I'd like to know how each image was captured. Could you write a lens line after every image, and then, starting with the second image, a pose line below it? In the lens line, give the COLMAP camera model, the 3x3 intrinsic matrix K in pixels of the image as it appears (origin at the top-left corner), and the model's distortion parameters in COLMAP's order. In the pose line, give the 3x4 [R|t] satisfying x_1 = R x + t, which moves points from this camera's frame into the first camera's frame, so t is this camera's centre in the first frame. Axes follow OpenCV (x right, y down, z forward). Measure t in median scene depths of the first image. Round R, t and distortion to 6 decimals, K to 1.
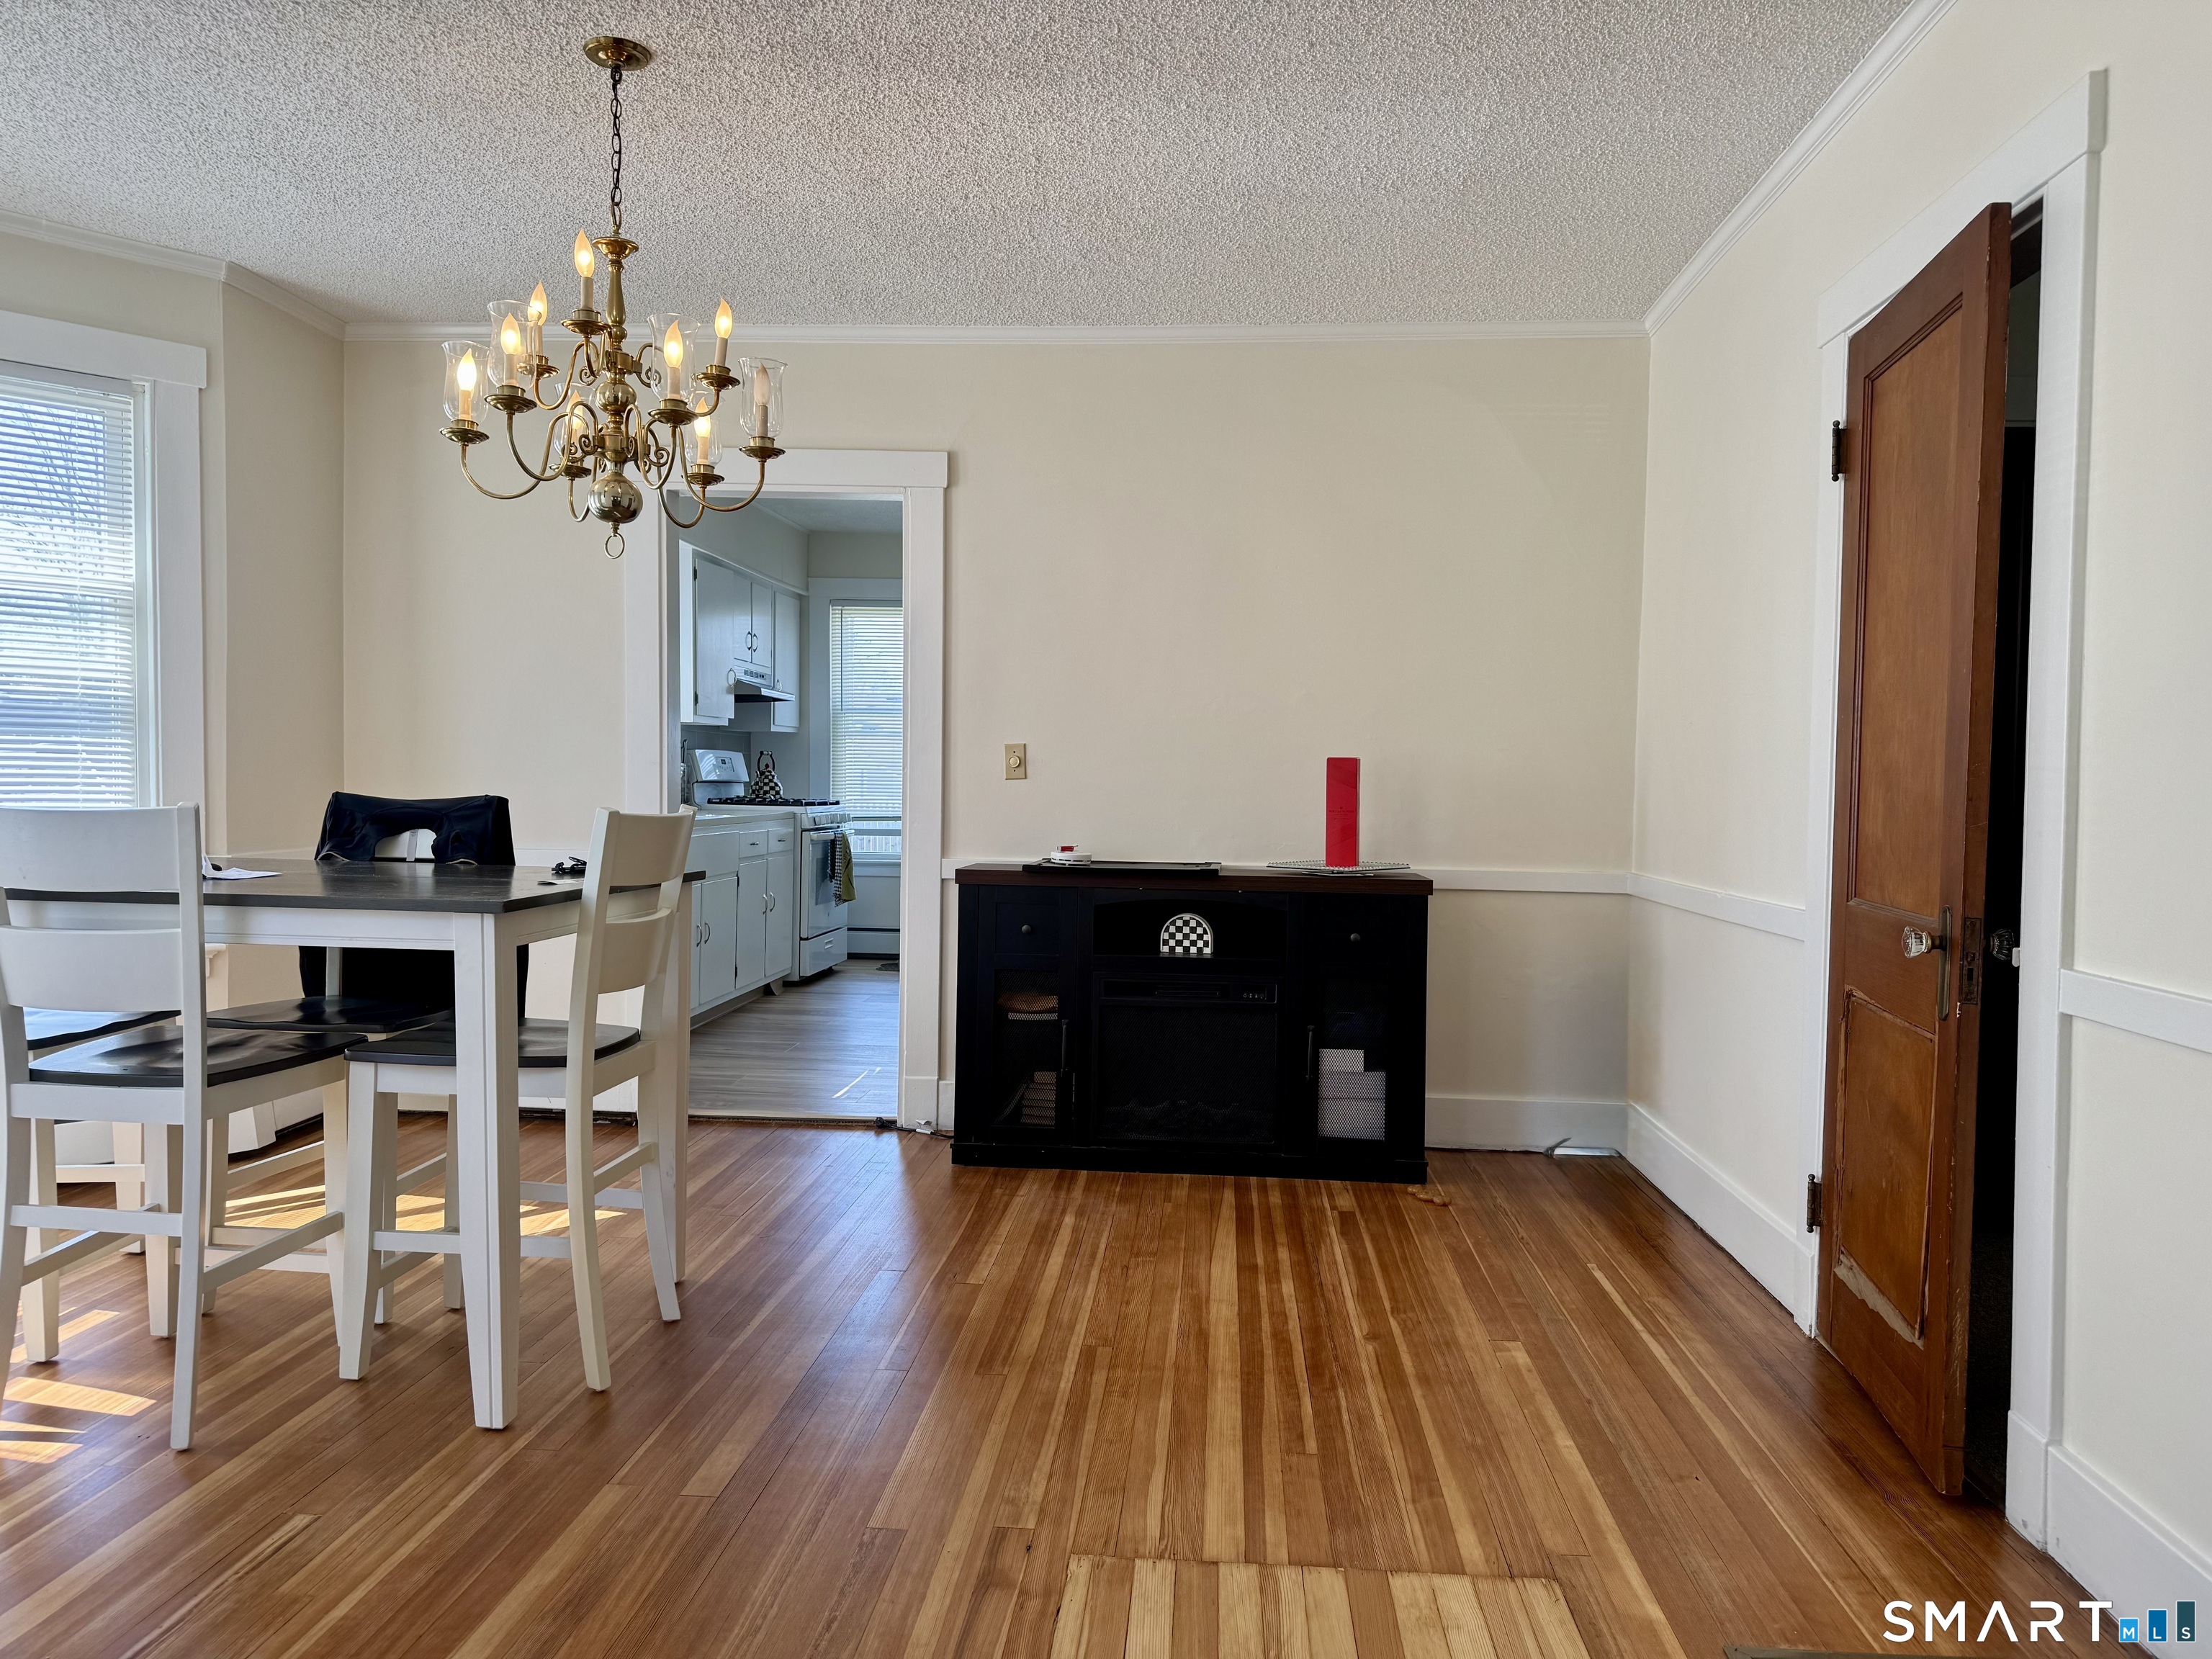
lens RADIAL K [[1528.6, 0, 1092.5], [0, 1528.6, 843.5], [0, 0, 1]] dist [0.002440, -0.003834]
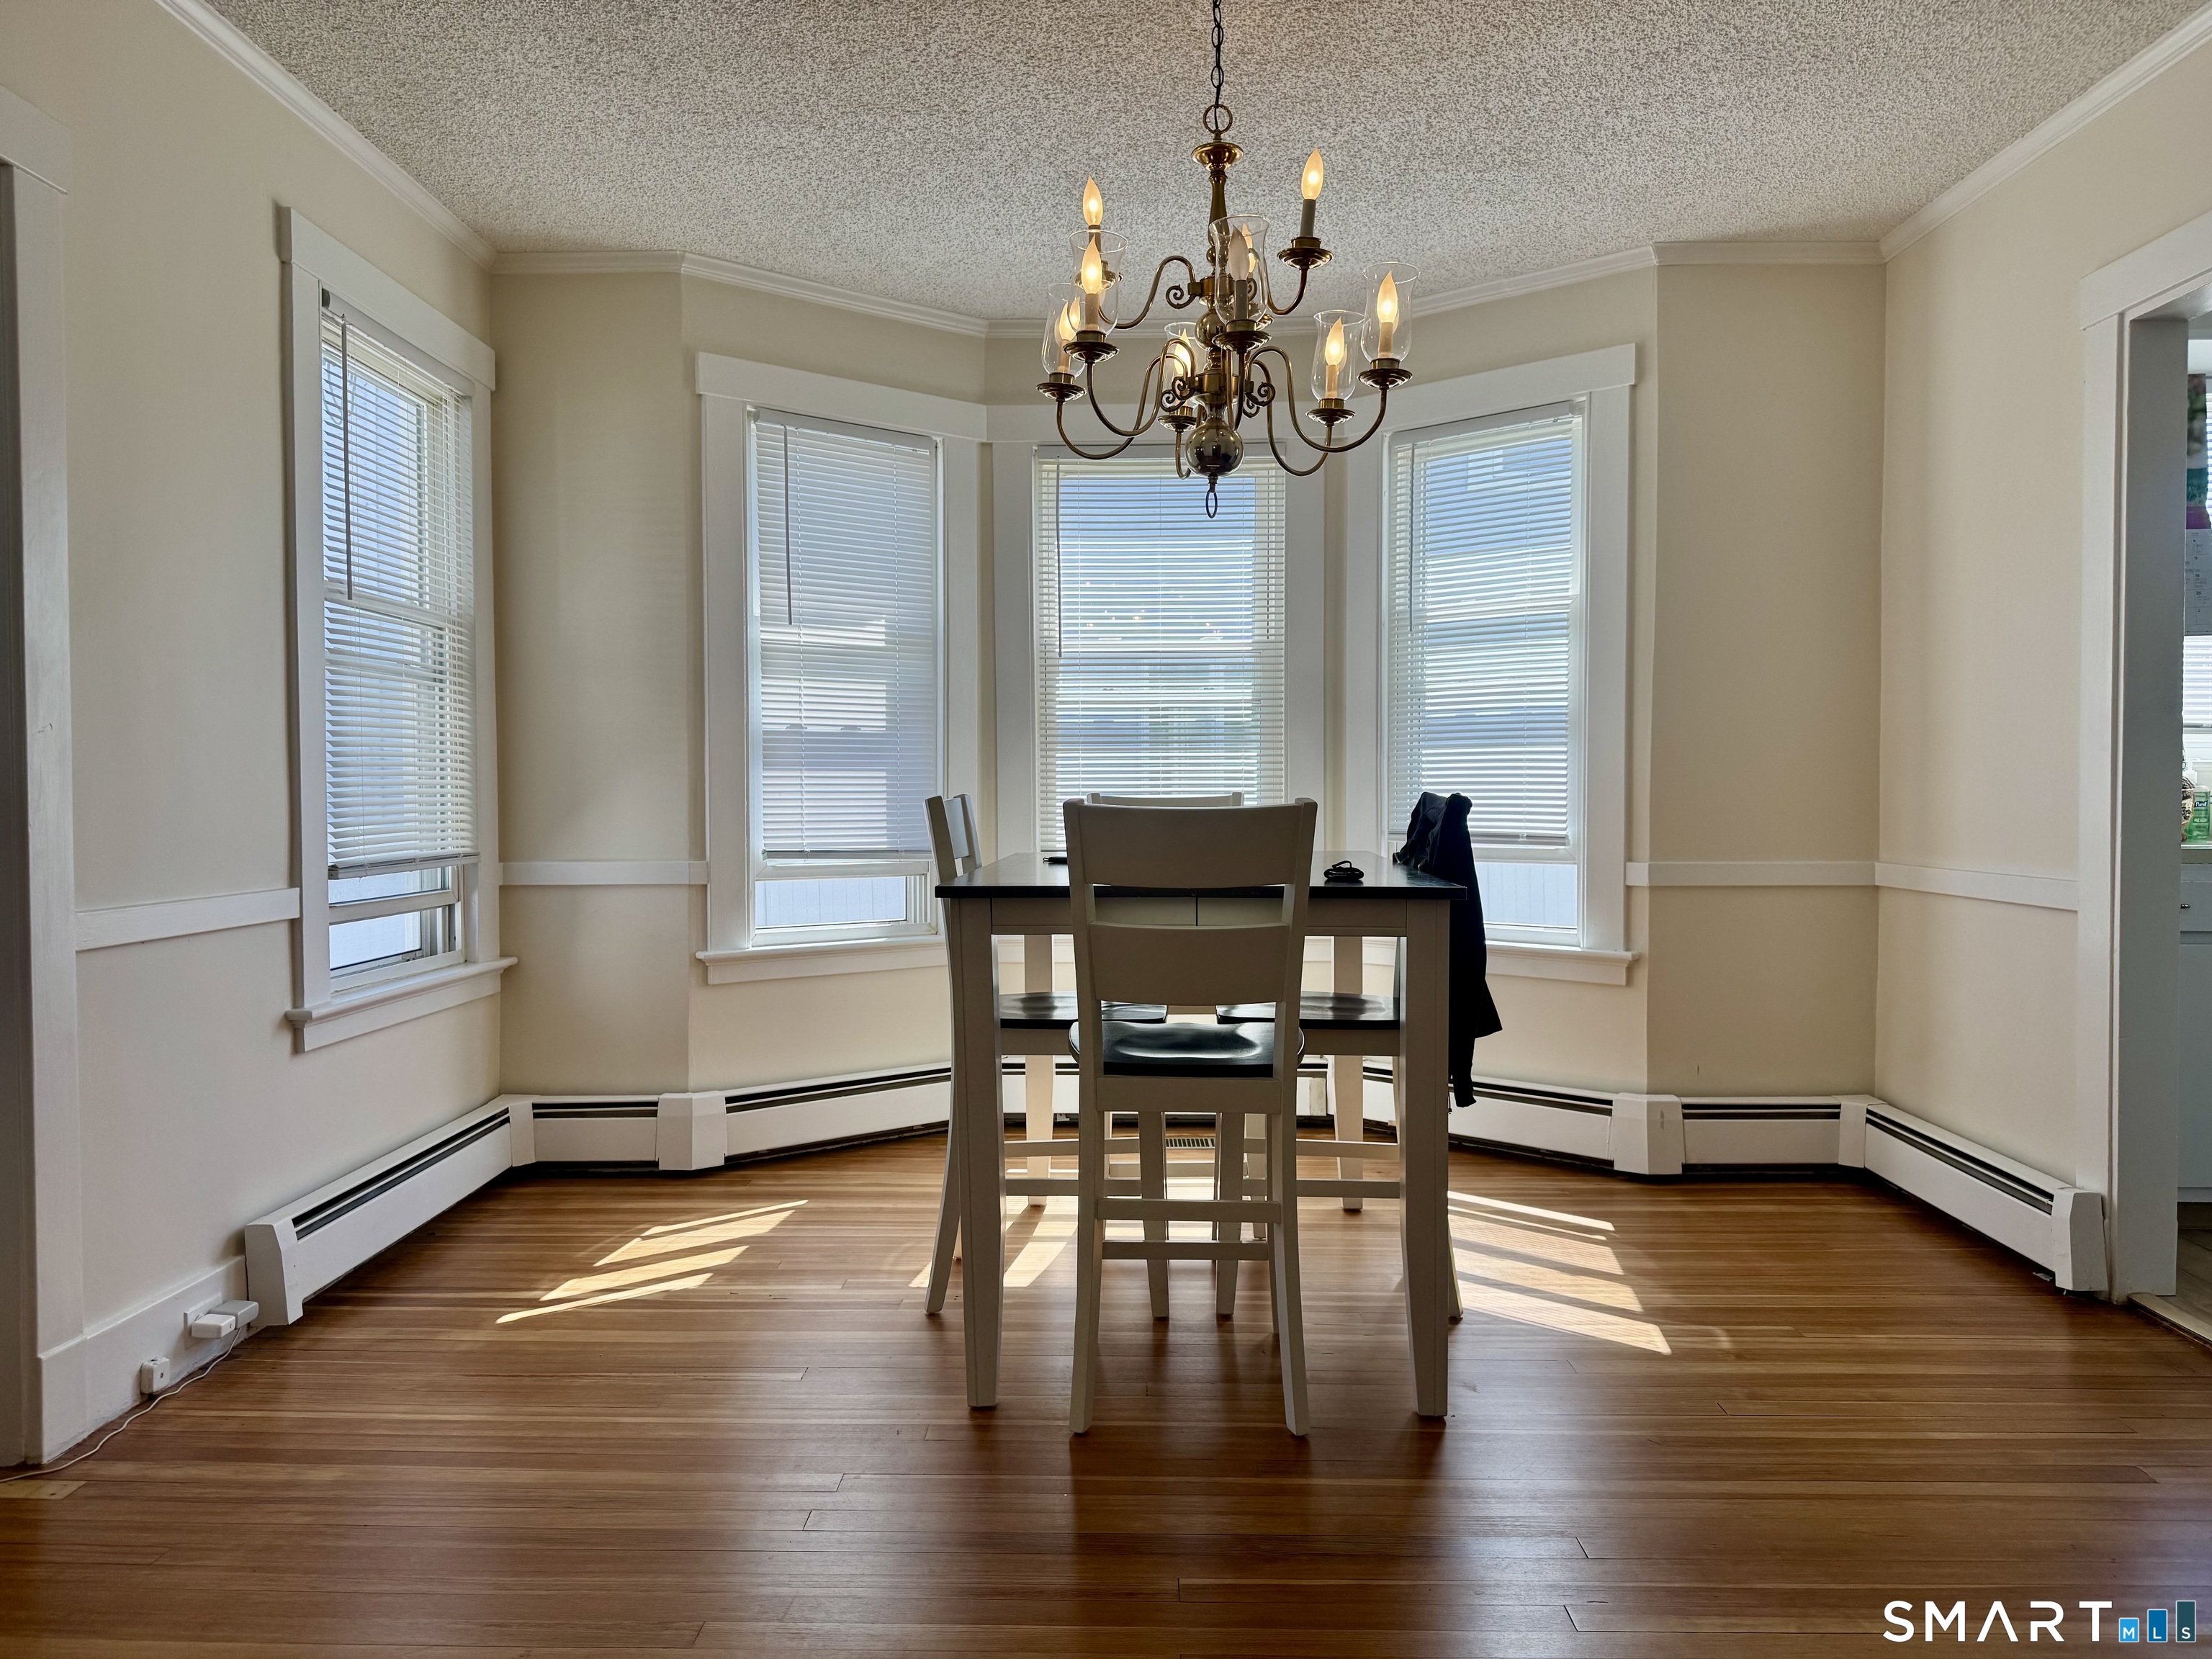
lens RADIAL K [[1528.6, 0, 1097.6], [0, 1528.6, 837.2], [0, 0, 1]] dist [0.002440, -0.003834]
pose [[0.054909, 0.013719, -0.998397, 0.389464], [-0.032282, 0.999407, 0.011958, -0.009229], [0.997969, 0.031574, 0.055319, 0.624578]]
